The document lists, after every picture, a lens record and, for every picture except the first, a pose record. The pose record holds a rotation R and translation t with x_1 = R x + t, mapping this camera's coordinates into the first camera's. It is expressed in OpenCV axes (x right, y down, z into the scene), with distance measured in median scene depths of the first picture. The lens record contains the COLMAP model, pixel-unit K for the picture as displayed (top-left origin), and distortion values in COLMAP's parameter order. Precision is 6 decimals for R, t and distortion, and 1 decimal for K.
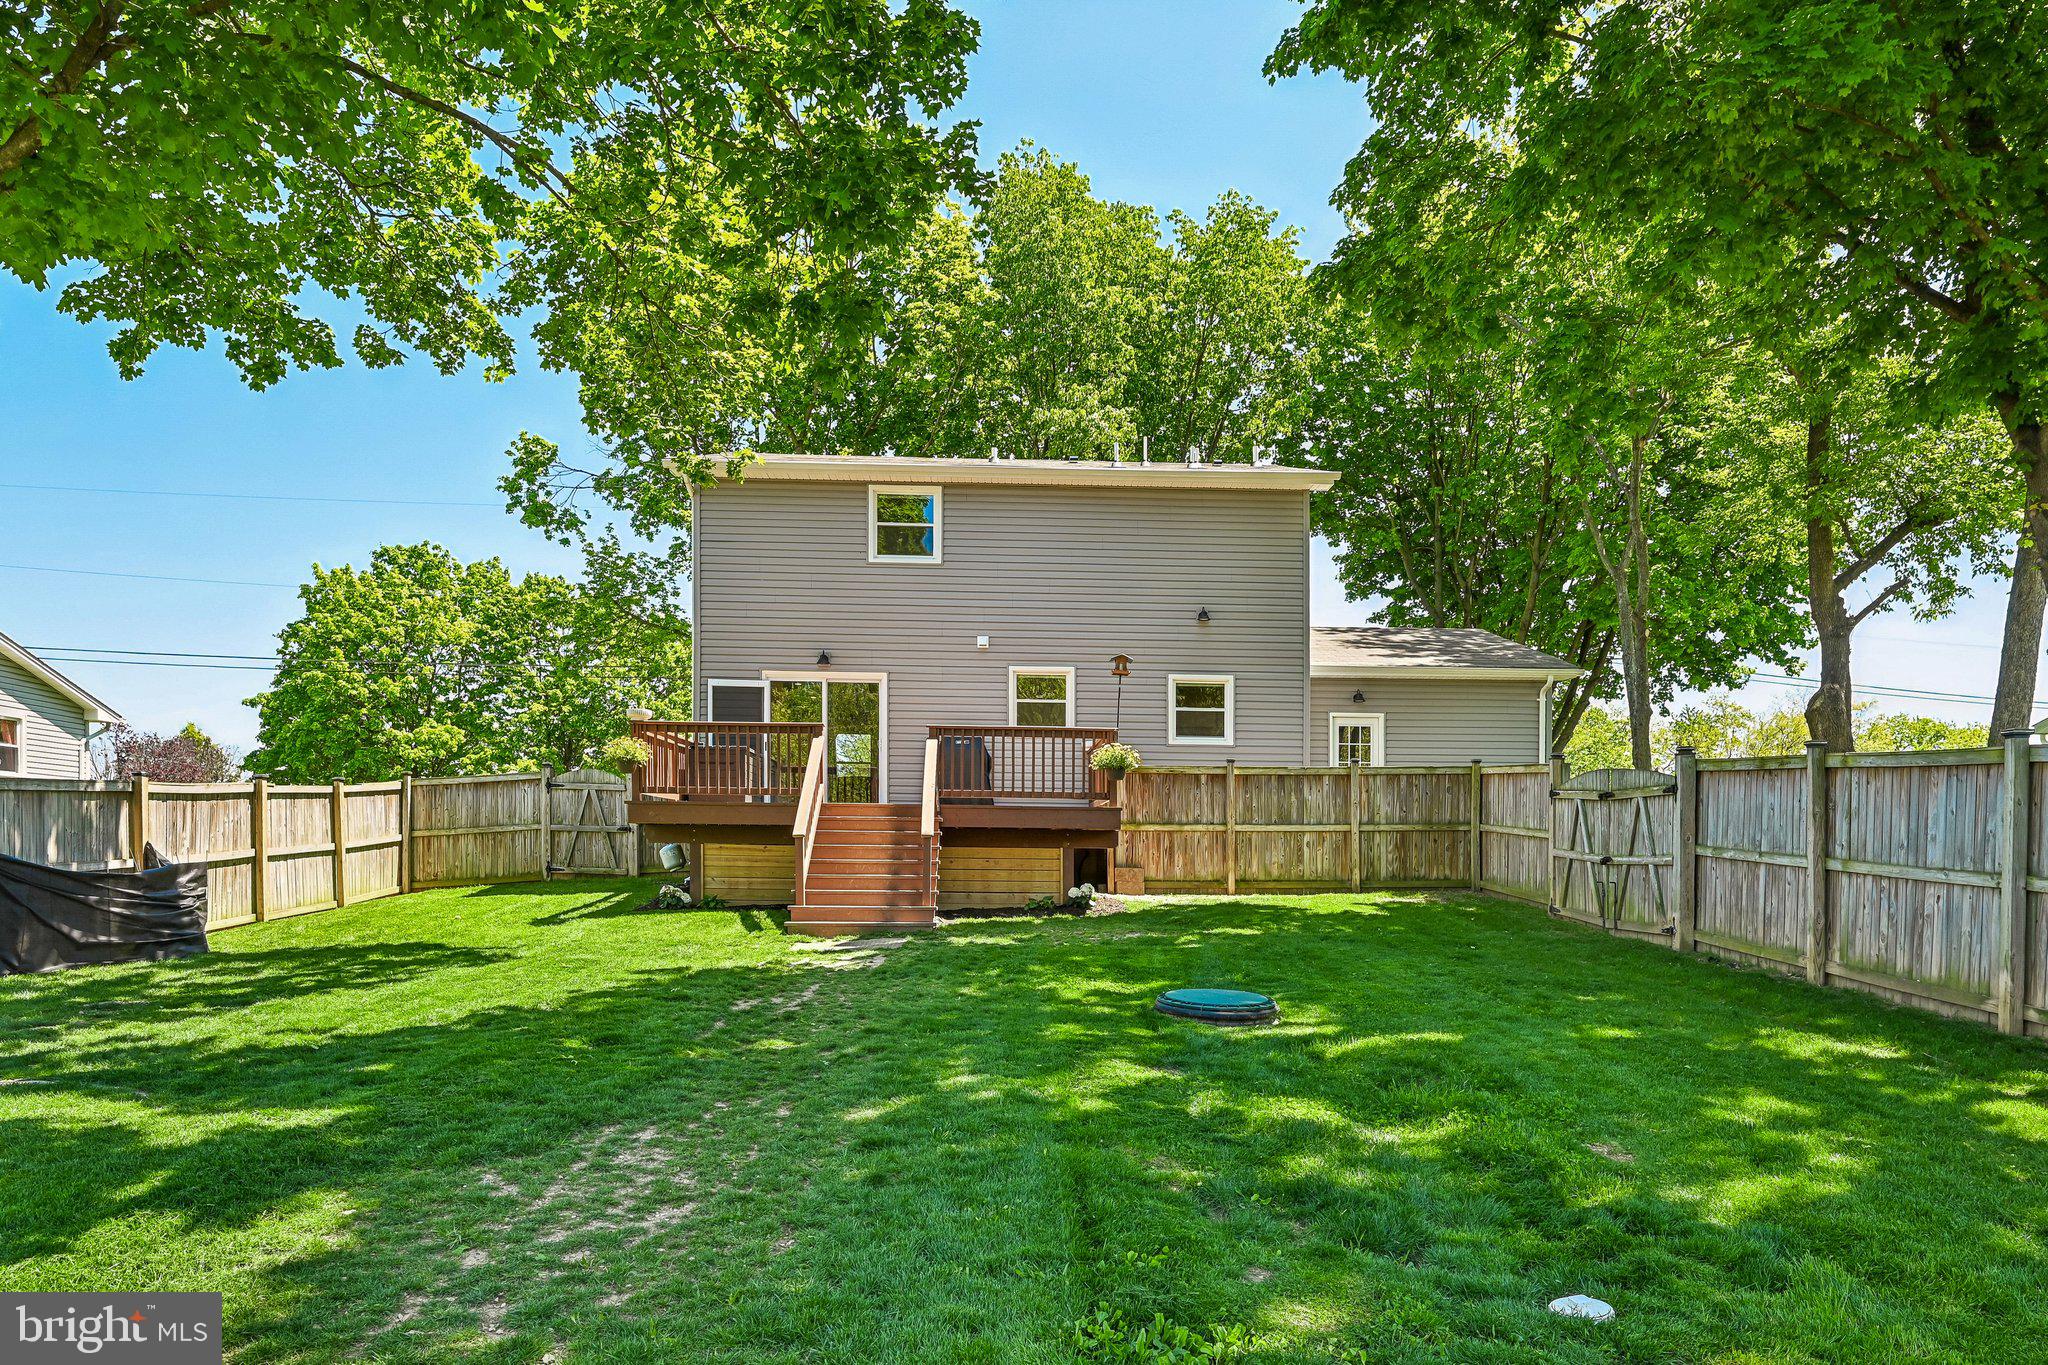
lens RADIAL K [[1264.2, 0, 1018.5], [0, 1264.2, 868.6], [0, 0, 1]] dist [-0.004501, 0.001055]
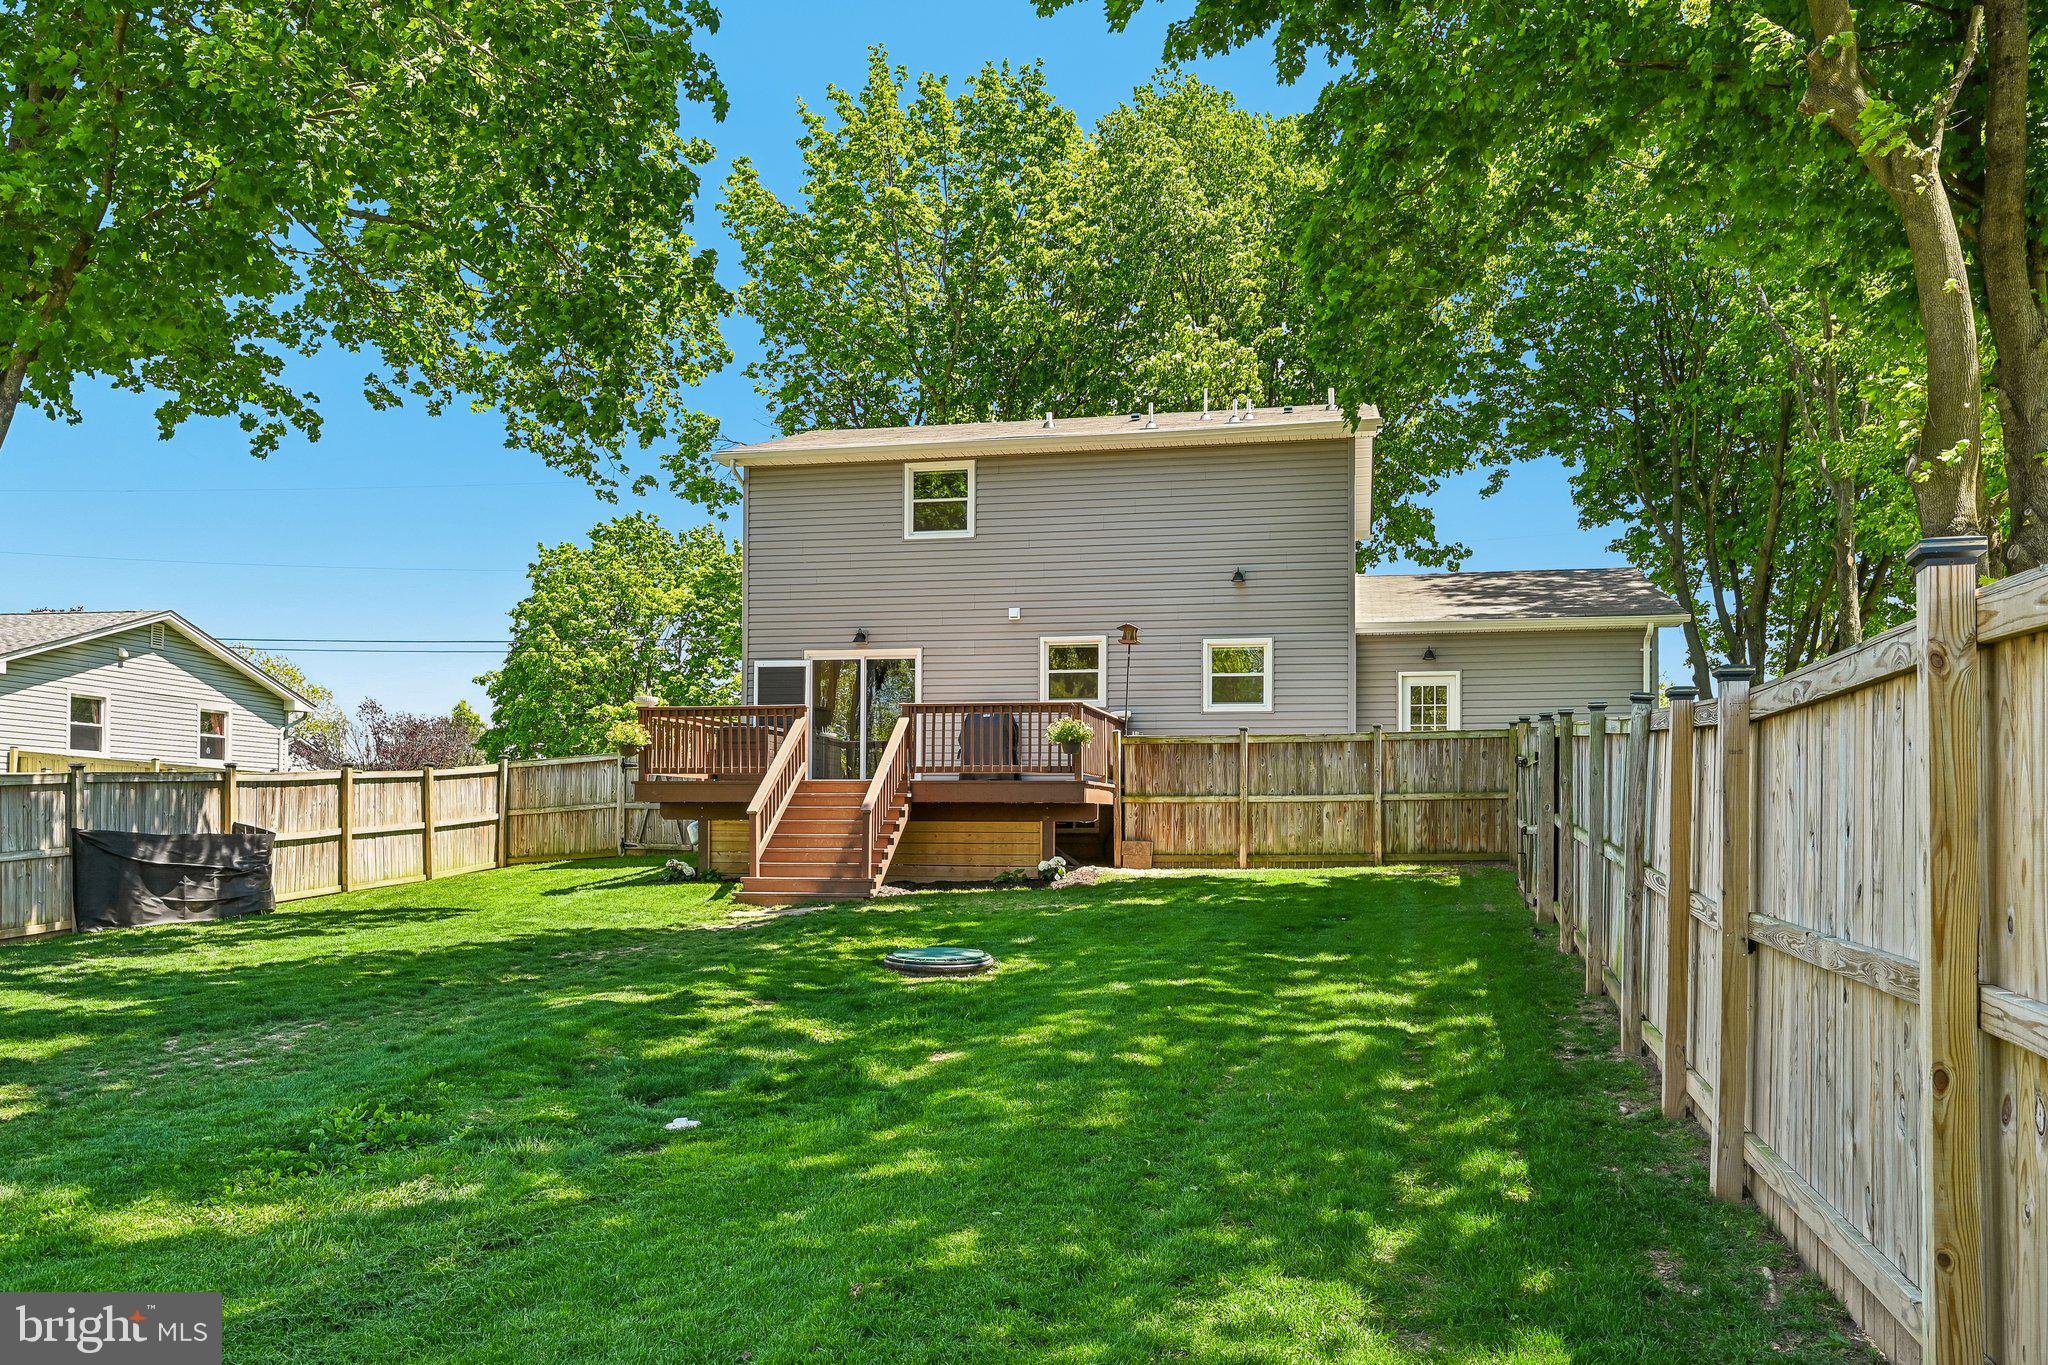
lens RADIAL K [[1481.1, 0, 1016.2], [0, 1481.1, 807.8], [0, 0, 1]] dist [-0.003749, 0.000689]
pose [[0.971166, -0.010408, -0.238176, 0.252011], [0.004311, 0.999650, -0.026107, 0.002976], [0.238364, 0.024328, 0.970871, -0.124132]]
